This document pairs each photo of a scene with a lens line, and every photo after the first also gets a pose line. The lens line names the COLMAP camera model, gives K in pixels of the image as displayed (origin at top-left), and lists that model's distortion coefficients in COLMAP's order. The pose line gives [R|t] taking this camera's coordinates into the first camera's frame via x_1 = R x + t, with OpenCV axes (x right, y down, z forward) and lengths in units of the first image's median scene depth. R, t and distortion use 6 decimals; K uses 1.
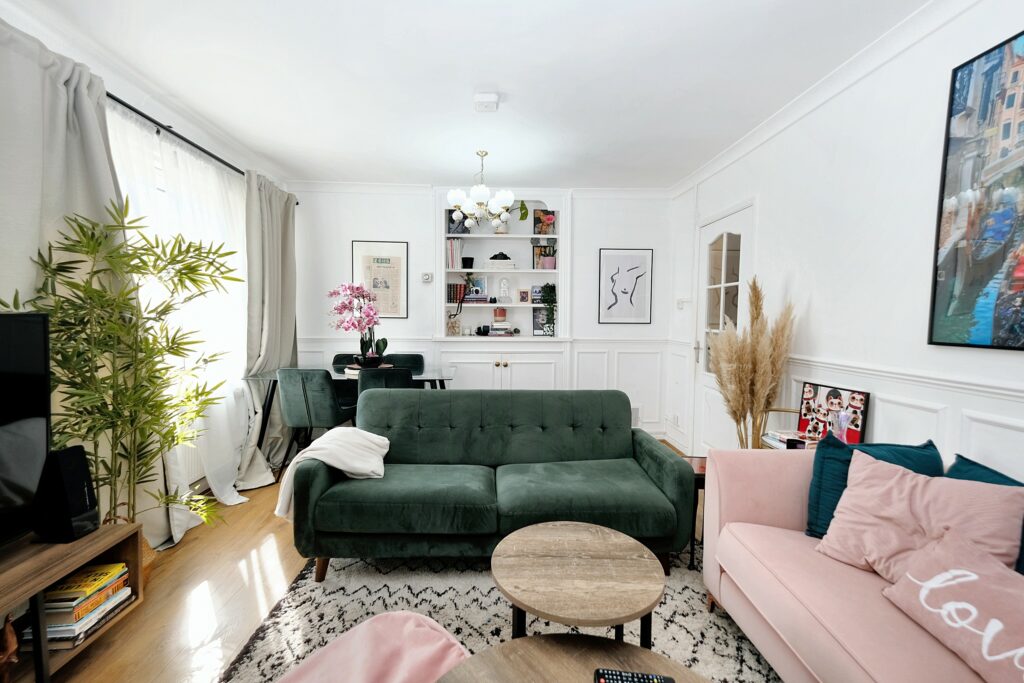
lens RADIAL K [[440.8, 0, 512.0], [0, 440.8, 341.5], [0, 0, 1]] dist [0.011035, 0.019529]
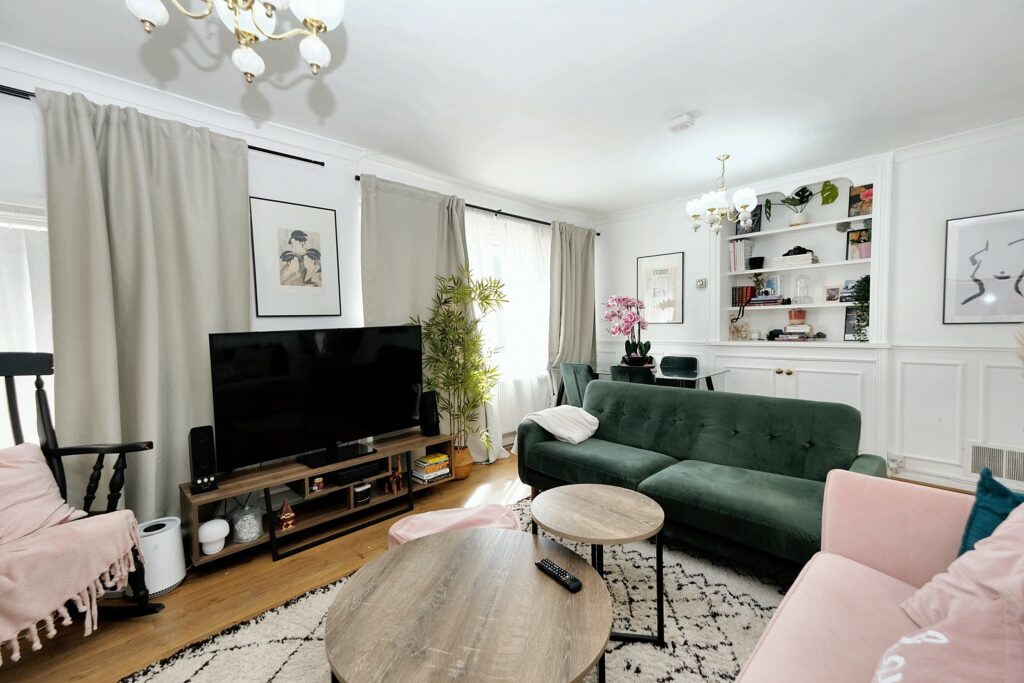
lens RADIAL K [[440.8, 0, 512.0], [0, 440.8, 341.5], [0, 0, 1]] dist [0.011035, 0.019529]
pose [[0.666618, 0.008874, -0.745347, 0.472463], [-0.020917, 0.999758, -0.006805, 0.011787], [0.745106, 0.020127, 0.666642, -0.028095]]
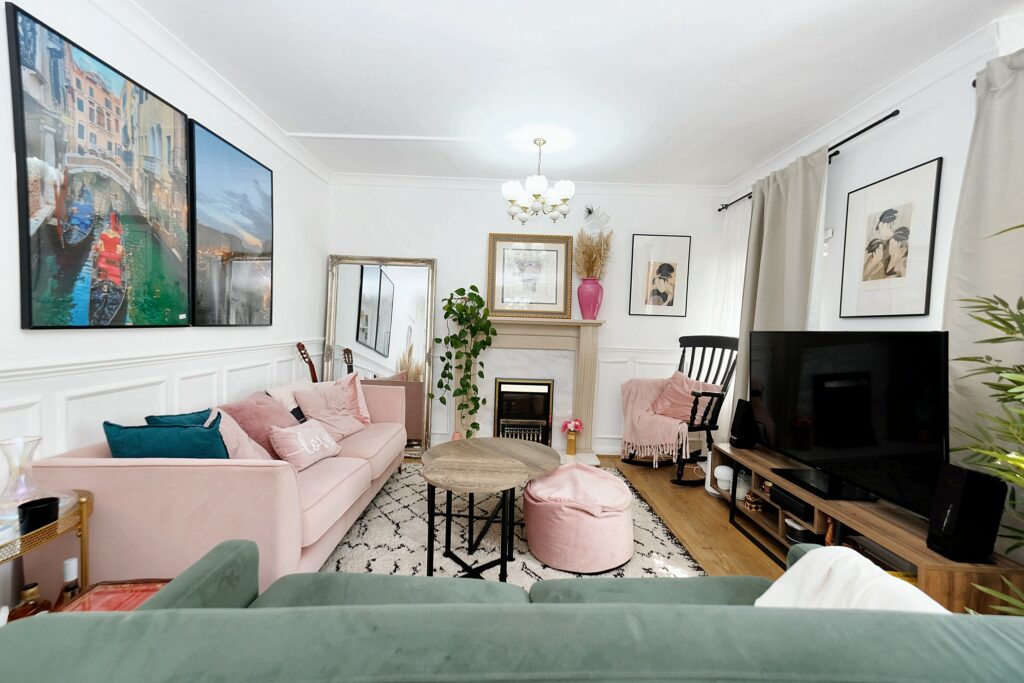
lens RADIAL K [[440.8, 0, 512.0], [0, 440.8, 341.5], [0, 0, 1]] dist [0.011035, 0.019529]
pose [[-0.998774, -0.042772, 0.024926, -0.004426], [-0.039763, 0.993052, 0.110753, -0.071604], [-0.029490, 0.109627, -0.993535, 1.275140]]
